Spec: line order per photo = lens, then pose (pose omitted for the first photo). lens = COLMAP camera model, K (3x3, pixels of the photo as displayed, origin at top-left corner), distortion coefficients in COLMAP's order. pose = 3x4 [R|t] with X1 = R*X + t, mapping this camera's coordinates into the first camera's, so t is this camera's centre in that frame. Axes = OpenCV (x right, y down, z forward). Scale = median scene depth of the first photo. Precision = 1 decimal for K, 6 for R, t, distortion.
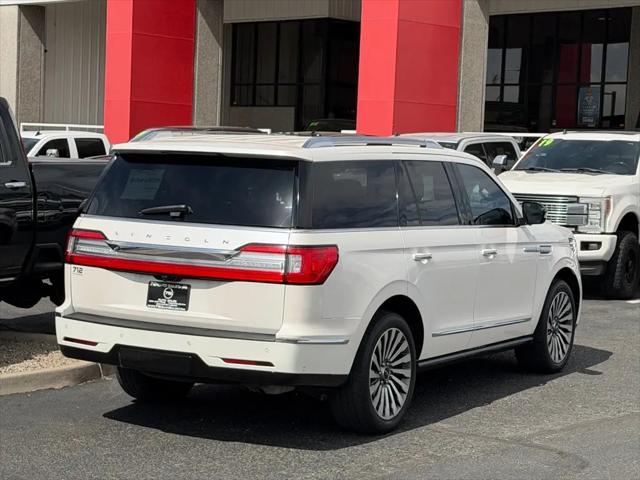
lens RADIAL K [[1455.9, 0, 323.1], [0, 1455.9, 243.0], [0, 0, 1]] dist [0.137181, 0.000000]
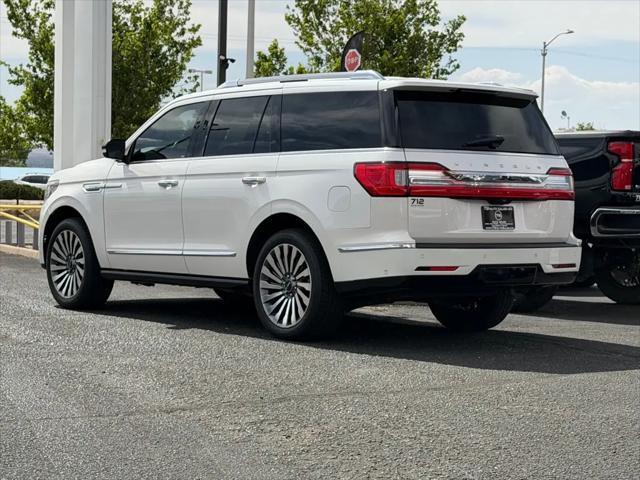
lens RADIAL K [[1455.9, 0, 321.6], [0, 1455.9, 236.6], [0, 0, 1]] dist [0.137181, 0.000000]
pose [[0.359963, -0.052307, 0.931499, -1.149533], [0.063007, 0.997511, 0.031666, 0.006156], [-0.930836, 0.047292, 0.362363, 0.687087]]
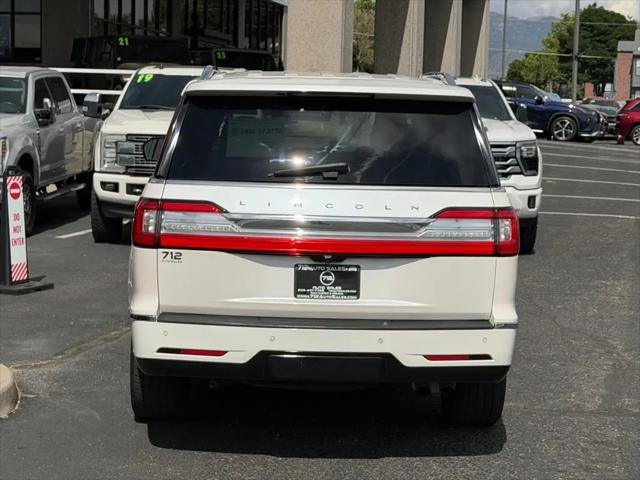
lens RADIAL K [[1455.9, 0, 321.5], [0, 1455.9, 250.0], [0, 0, 1]] dist [0.137181, 0.000000]
pose [[0.852932, -0.067431, 0.517649, -0.481399], [0.041884, 0.997265, 0.060896, -0.025908], [-0.520339, -0.030259, 0.853423, 0.332145]]
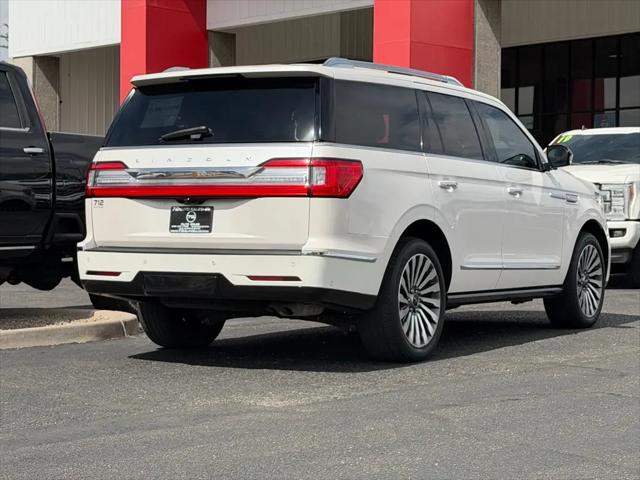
lens RADIAL K [[1455.9, 0, 316.3], [0, 1455.9, 234.9], [0, 0, 1]] dist [0.137181, 0.000000]
pose [[0.999357, -0.032613, -0.014893, -0.007231], [0.031679, 0.997747, -0.059141, 0.102445], [0.016788, 0.058631, 0.998139, 0.020483]]
